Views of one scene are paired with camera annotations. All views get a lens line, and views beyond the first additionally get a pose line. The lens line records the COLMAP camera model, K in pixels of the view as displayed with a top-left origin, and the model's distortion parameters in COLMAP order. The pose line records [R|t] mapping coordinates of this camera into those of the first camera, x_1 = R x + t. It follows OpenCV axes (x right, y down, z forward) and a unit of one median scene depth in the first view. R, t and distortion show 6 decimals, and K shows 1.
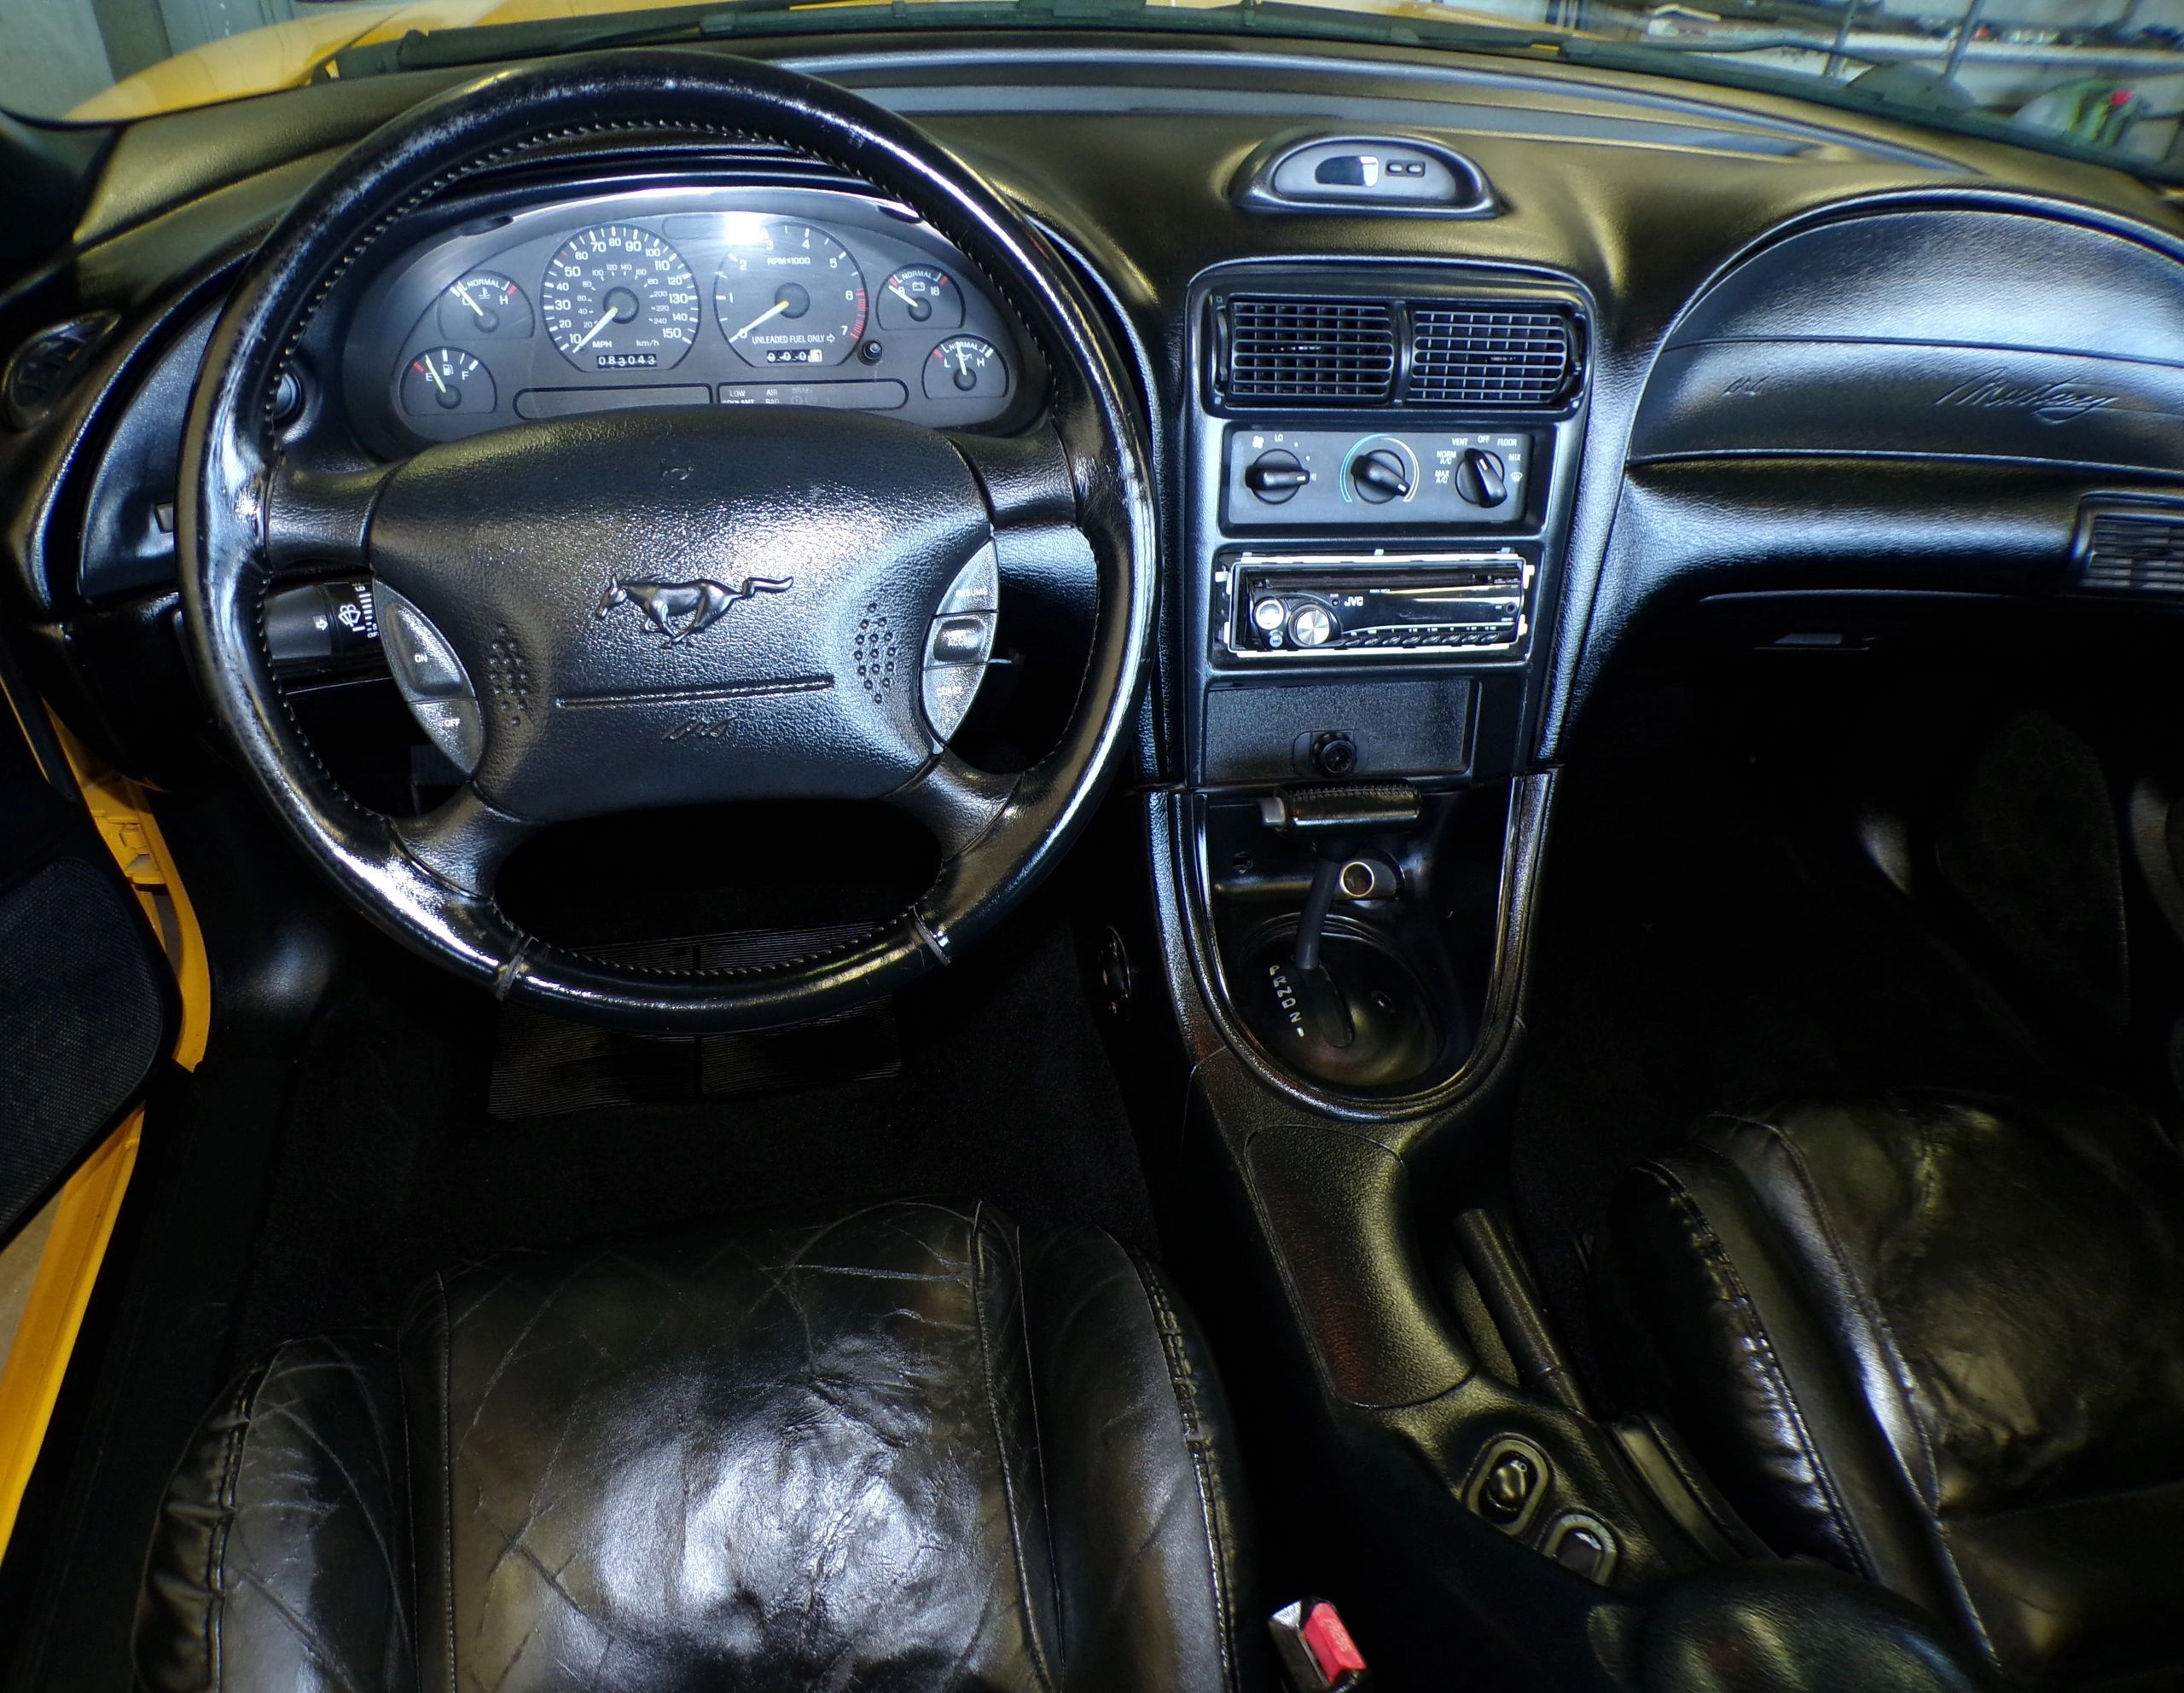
lens RADIAL K [[1544.0, 0, 1022.2], [0, 1544.0, 854.9], [0, 0, 1]] dist [-0.036507, 0.007743]
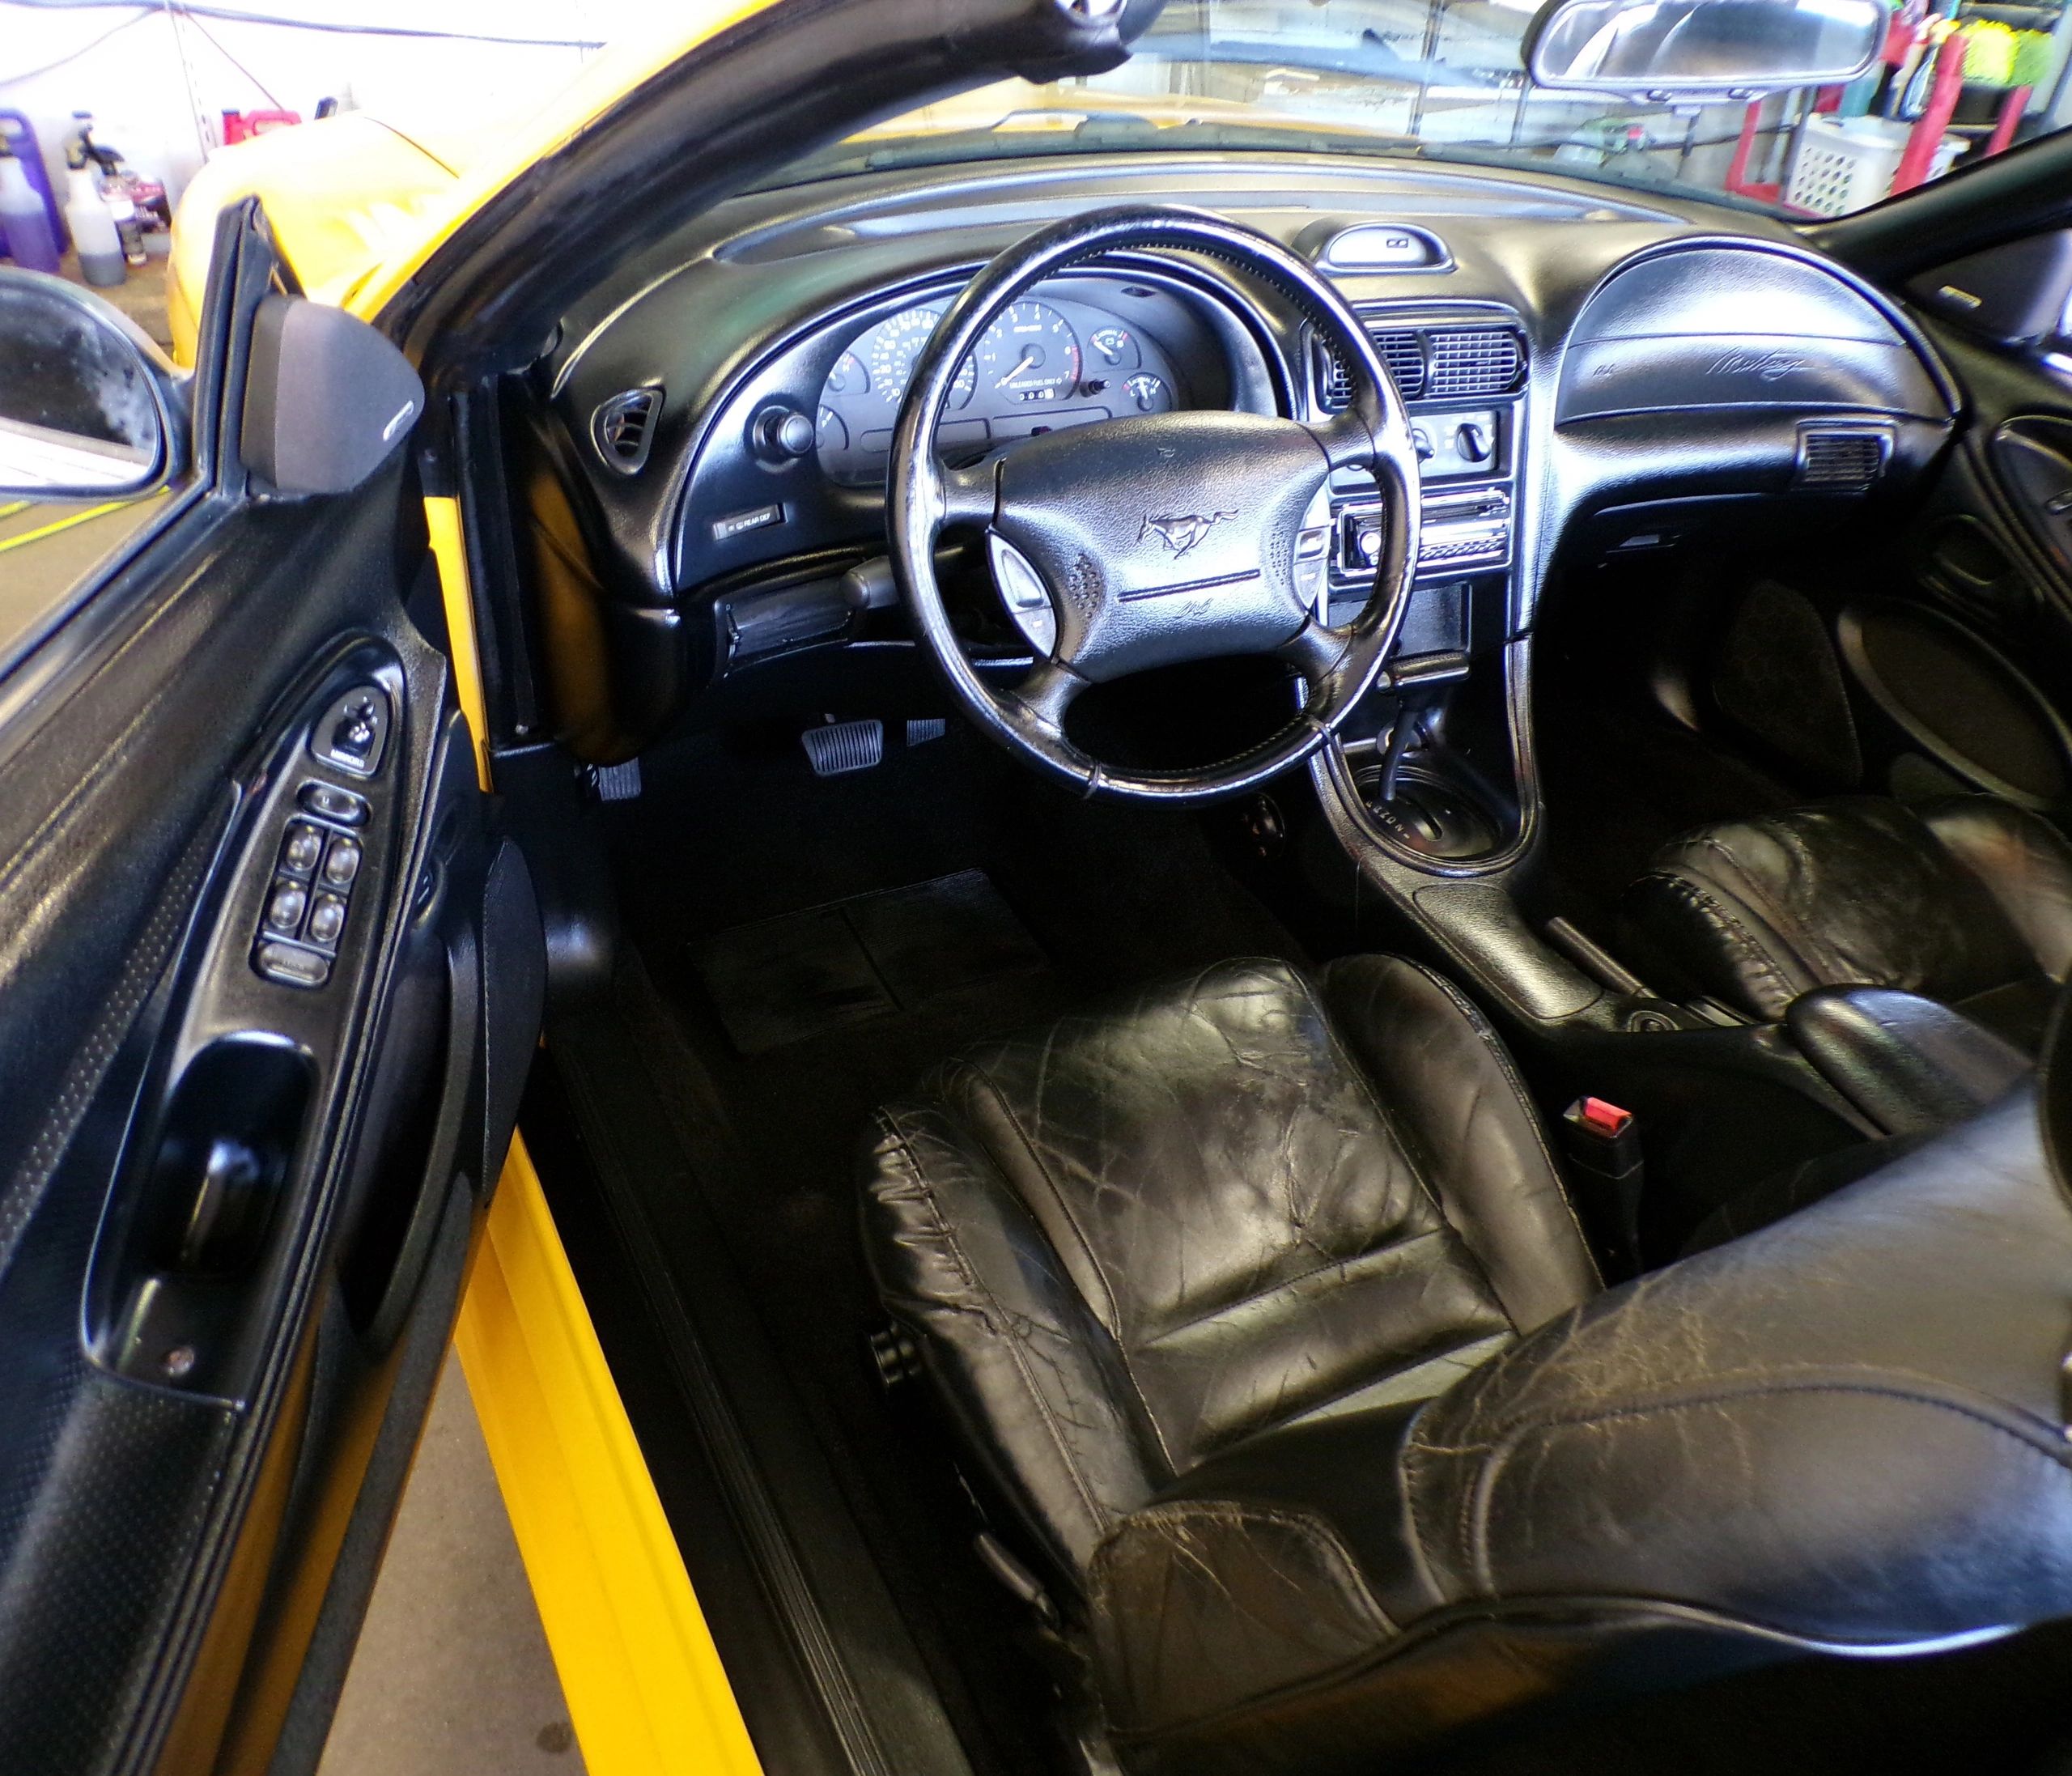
lens RADIAL K [[1646.5, 0, 1117.5], [0, 1646.5, 906.8], [0, 0, 1]] dist [-0.034500, 0.023556]
pose [[0.943715, -0.163584, 0.287476, -0.576391], [0.170699, 0.985323, 0.000319, 0.146226], [-0.283309, 0.048771, 0.957788, -0.429572]]
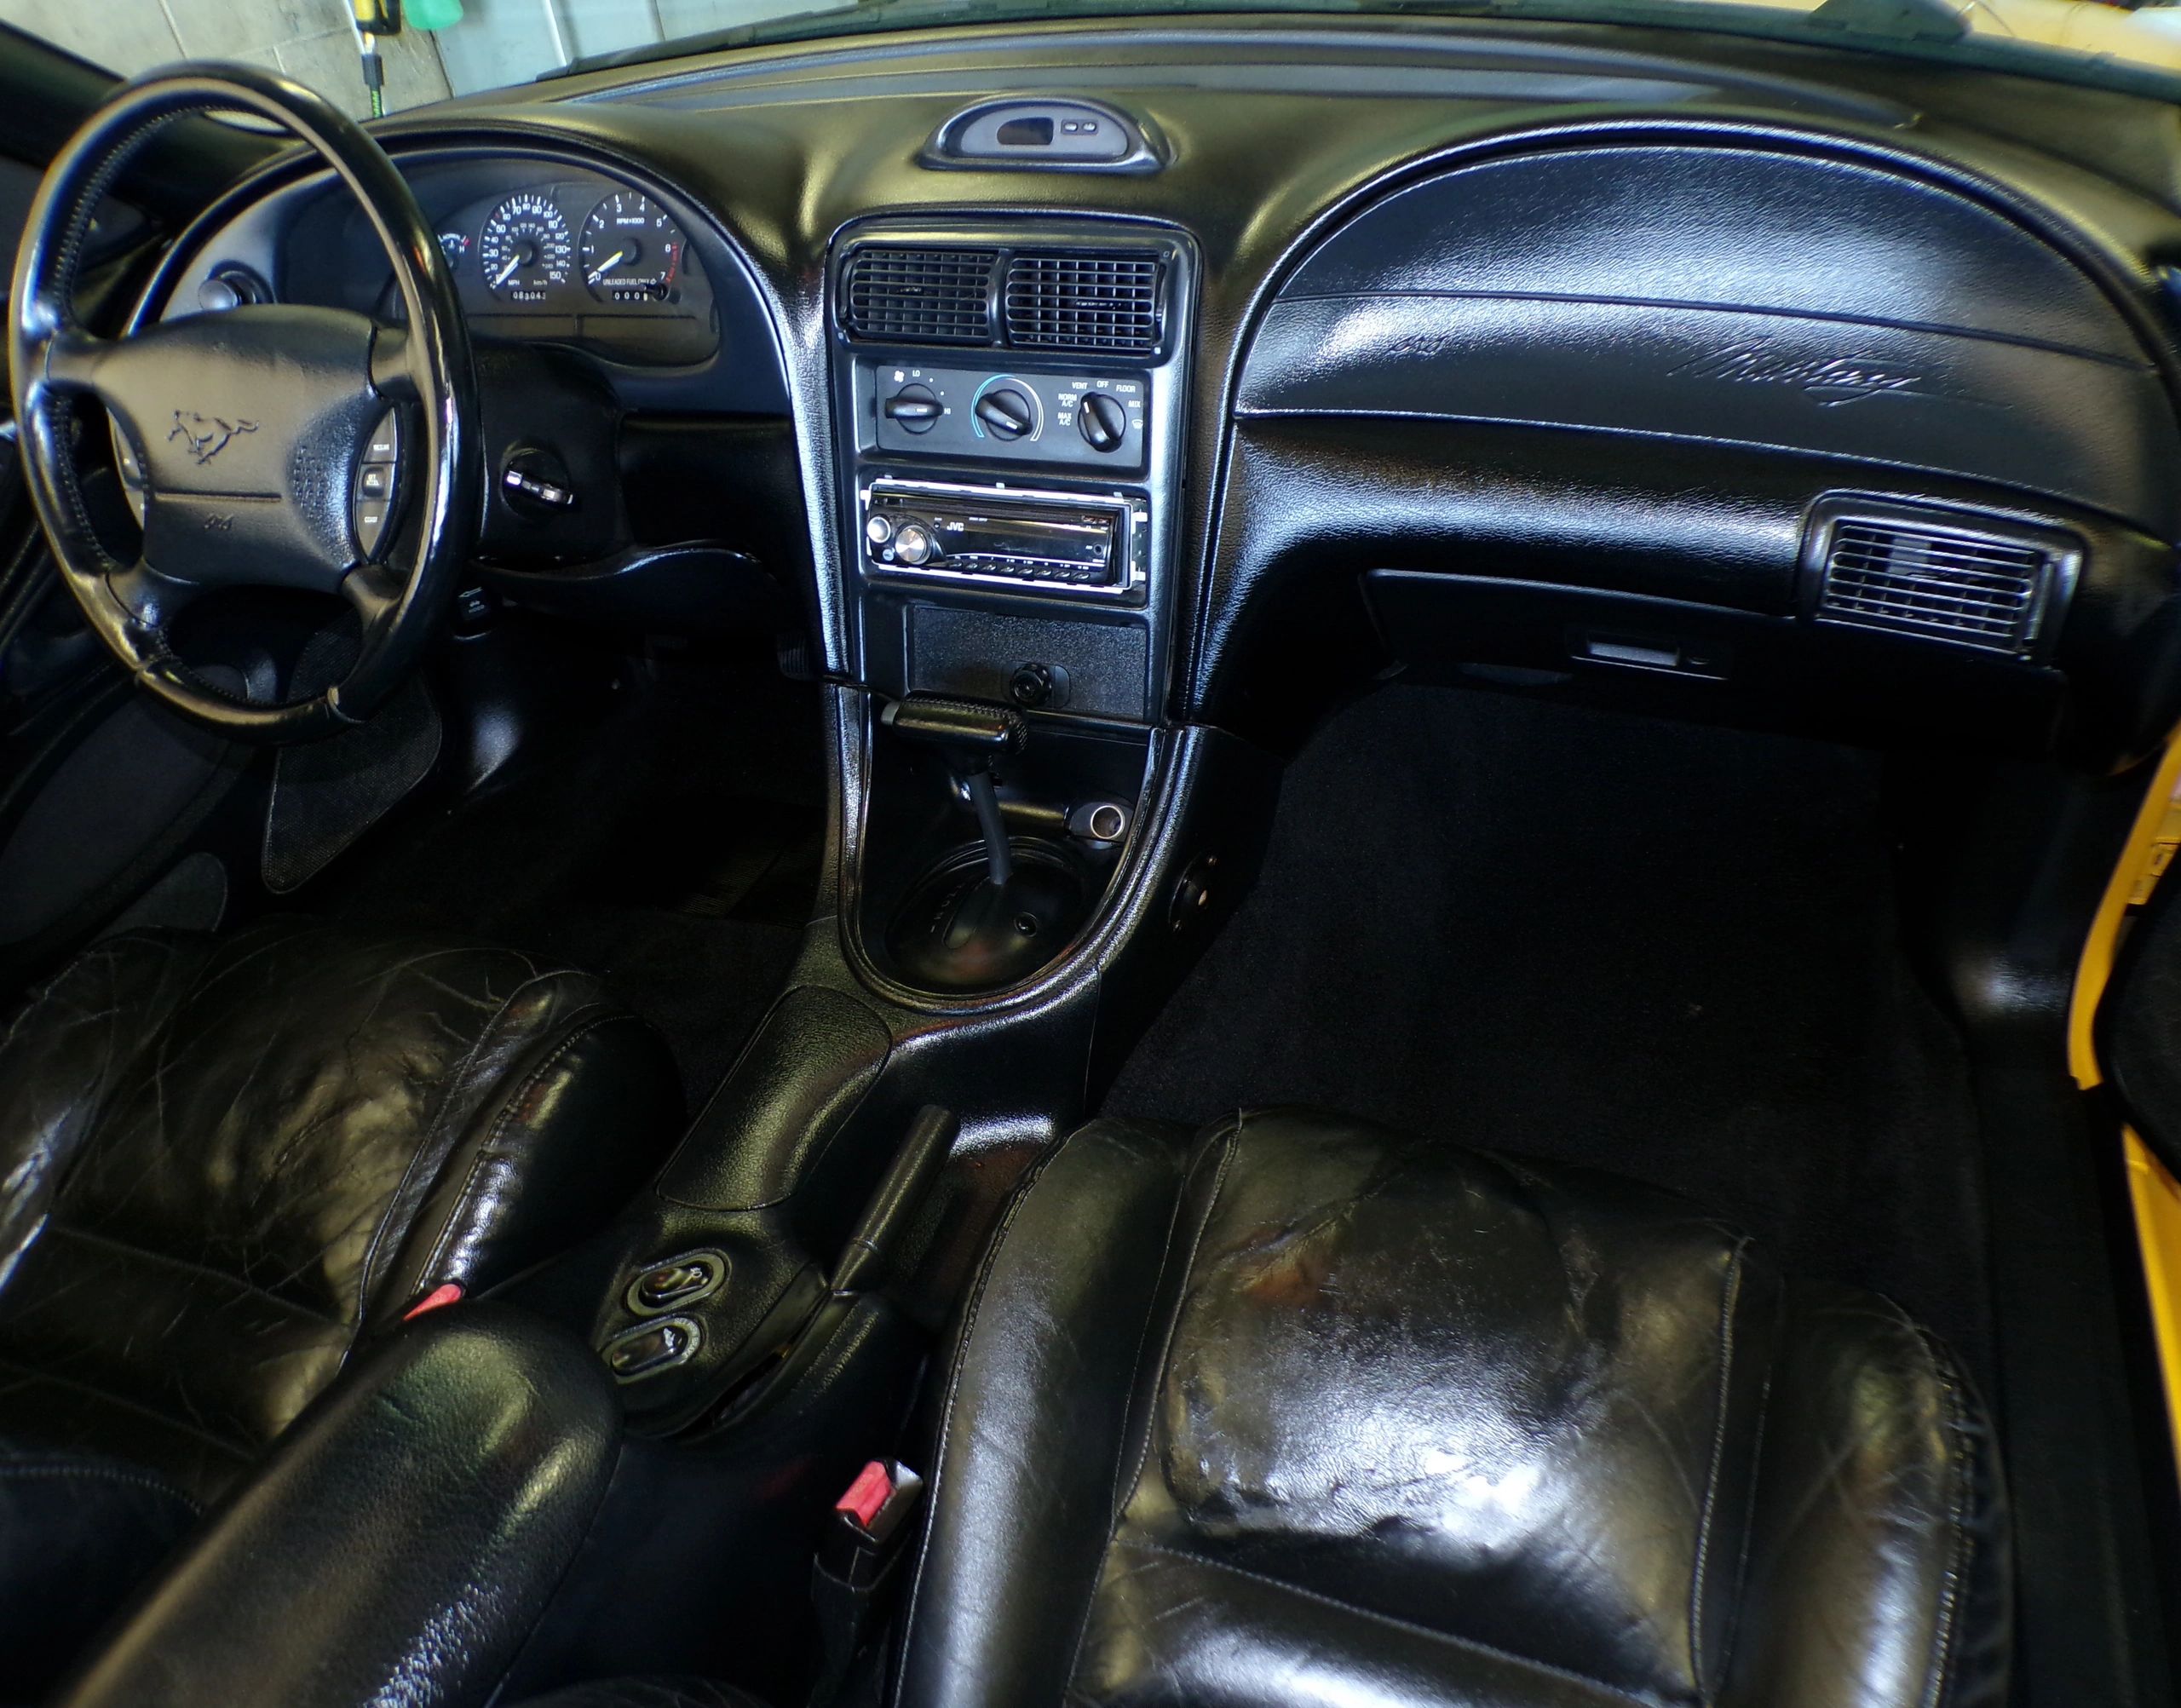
lens RADIAL K [[1542.0, 0, 1091.7], [0, 1542.0, 853.5], [0, 0, 1]] dist [-0.036507, 0.007743]
pose [[0.840885, 0.198137, -0.503641, 0.885320], [-0.207755, 0.977455, 0.037670, -0.000366], [0.499750, 0.072957, 0.863091, 0.130011]]
